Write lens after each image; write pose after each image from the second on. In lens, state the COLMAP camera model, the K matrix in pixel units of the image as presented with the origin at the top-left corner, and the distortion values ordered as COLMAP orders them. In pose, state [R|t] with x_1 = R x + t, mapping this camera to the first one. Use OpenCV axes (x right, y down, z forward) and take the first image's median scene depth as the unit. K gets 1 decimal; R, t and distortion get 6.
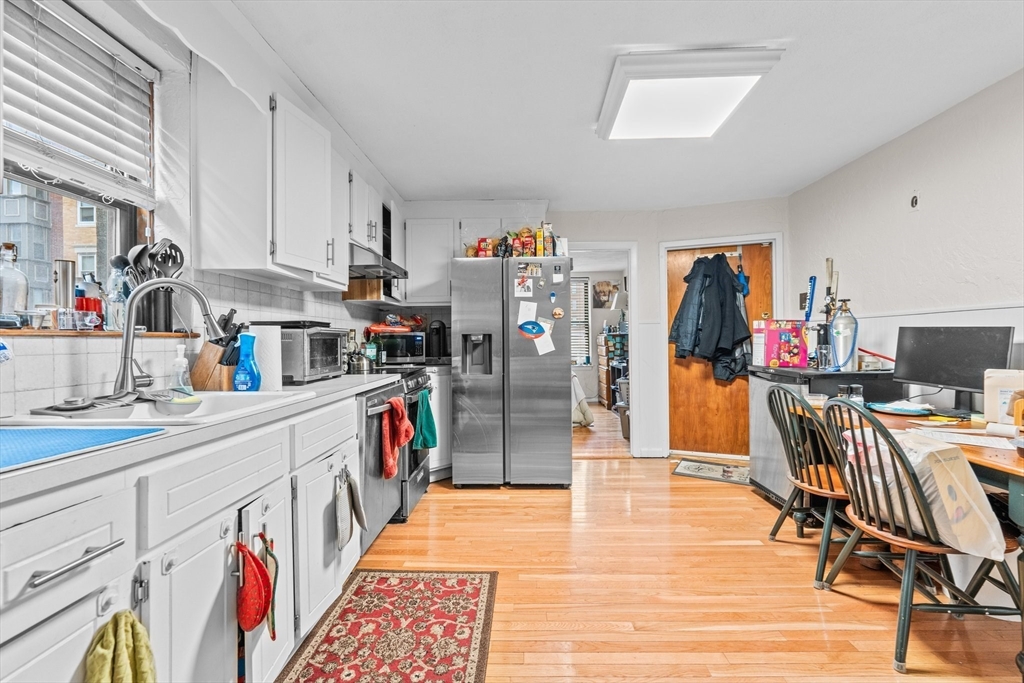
lens RADIAL K [[426.0, 0, 512.0], [0, 426.0, 341.5], [0, 0, 1]] dist [-0.000112, 0.000008]
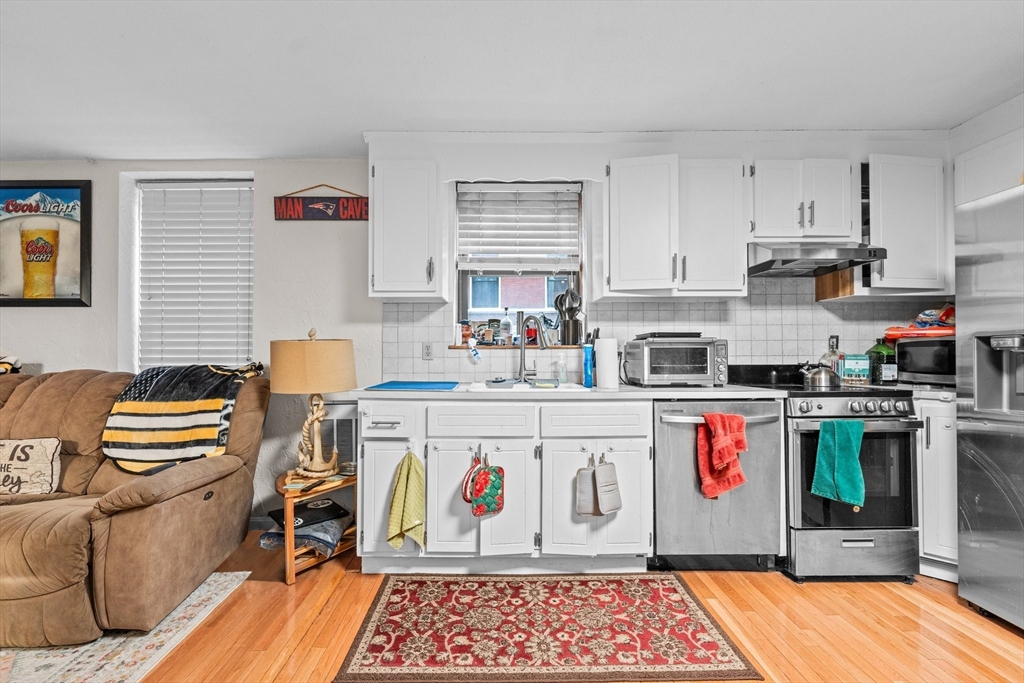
lens RADIAL K [[424.5, 0, 497.7], [0, 424.5, 349.1], [0, 0, 1]] dist [-0.003614, 0.000144]
pose [[0.029660, -0.007101, -0.999535, 0.424648], [0.000441, 0.999975, -0.007091, 0.002726], [0.999560, -0.000231, 0.029663, 0.354725]]
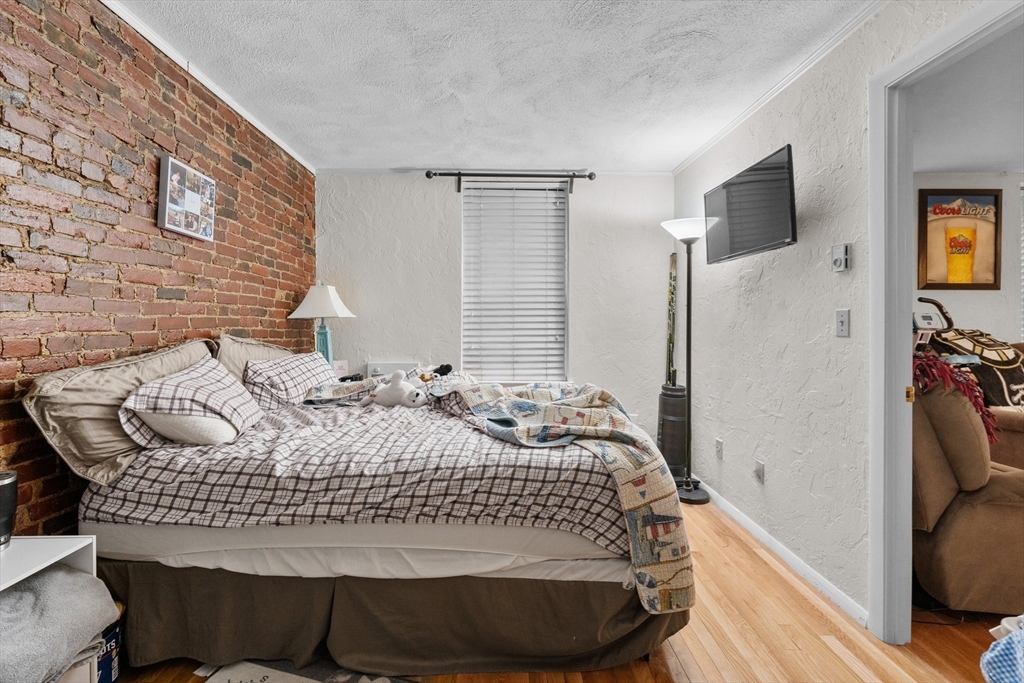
lens RADIAL K [[426.0, 0, 512.0], [0, 426.0, 341.5], [0, 0, 1]] dist [-0.000112, 0.000008]
pose [[0.062833, 0.020546, -0.997813, 0.560791], [0.005430, 0.999766, 0.020928, 0.013431], [0.998009, -0.006733, 0.062707, -1.752781]]
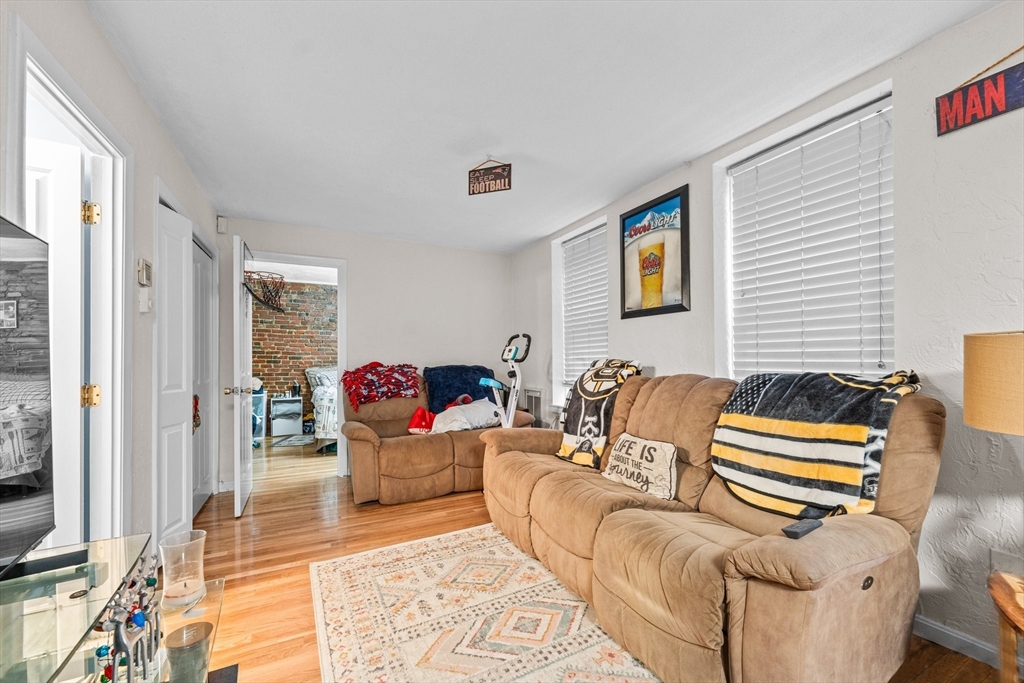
lens RADIAL K [[420.5, 0, 514.8], [0, 420.5, 356.8], [0, 0, 1]] dist [0.000721, 0.000107]
pose [[-0.882501, 0.011217, -0.470177, 0.258933], [0.012334, 0.999924, 0.000706, -0.001260], [0.470149, -0.005176, -0.882572, 0.140225]]
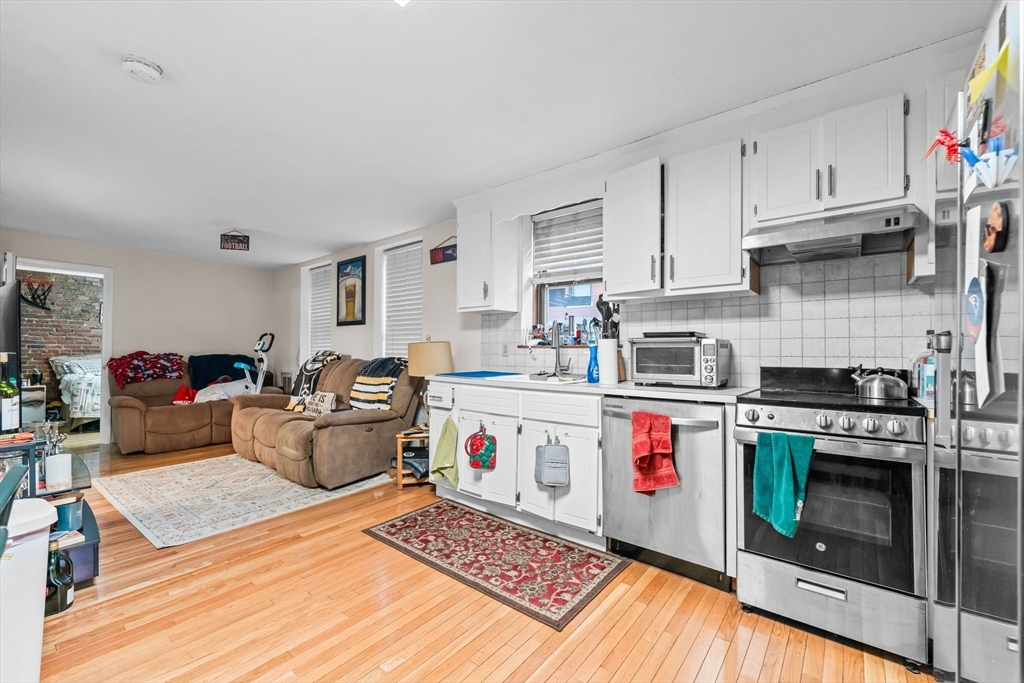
lens RADIAL K [[415.4, 0, 516.5], [0, 415.4, 345.1], [0, 0, 1]] dist [-0.003487, -0.000443]
pose [[-0.603674, -0.005004, -0.797216, 0.430976], [-0.000613, 0.999983, -0.005813, -0.004644], [0.797231, -0.003020, -0.603666, 0.926411]]
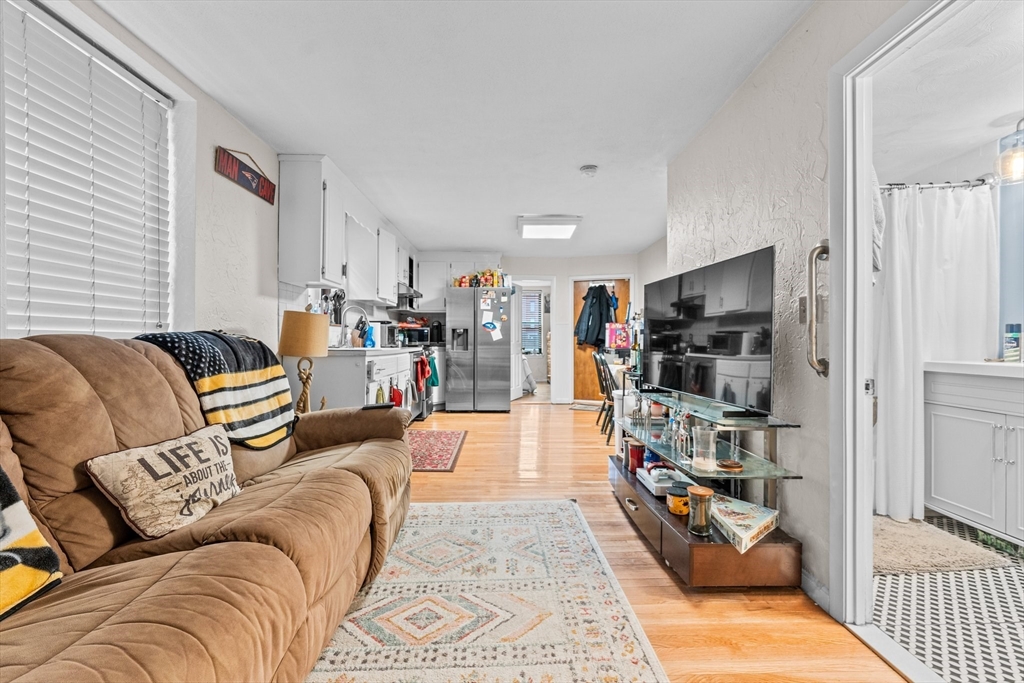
lens RADIAL K [[426.0, 0, 512.0], [0, 426.0, 341.5], [0, 0, 1]] dist [-0.000112, 0.000008]
pose [[0.998885, 0.011521, 0.045789, 0.058784], [-0.011491, 0.999934, -0.000912, 0.036801], [-0.045797, 0.000385, 0.998951, -0.851626]]
